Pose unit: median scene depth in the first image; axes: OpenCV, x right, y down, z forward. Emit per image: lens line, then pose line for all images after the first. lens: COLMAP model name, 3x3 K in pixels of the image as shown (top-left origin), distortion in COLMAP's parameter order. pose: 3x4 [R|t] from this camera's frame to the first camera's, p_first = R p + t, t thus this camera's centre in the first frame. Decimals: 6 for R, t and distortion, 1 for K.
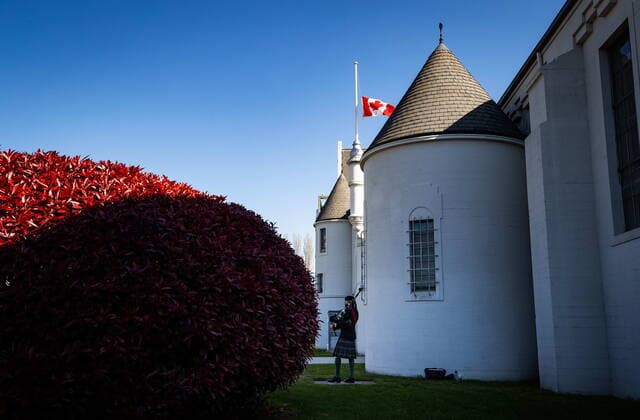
lens RADIAL K [[465.5, 0, 320.0], [0, 465.5, 210.0], [0, 0, 1]] dist [0.002654, 0.000276]
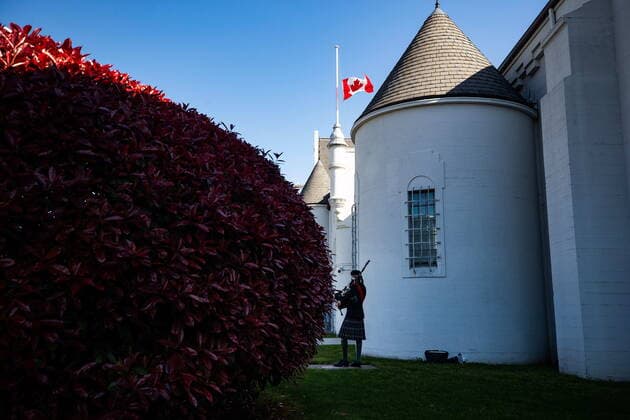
lens RADIAL K [[455.7, 0, 313.4], [0, 455.7, 202.6], [0, 0, 1]] dist [0.004921, 0.005535]
pose [[0.999364, 0.009952, 0.034232, -0.036632], [-0.010503, 0.999818, 0.015943, 0.048966], [-0.034067, -0.016293, 0.999287, 0.153171]]
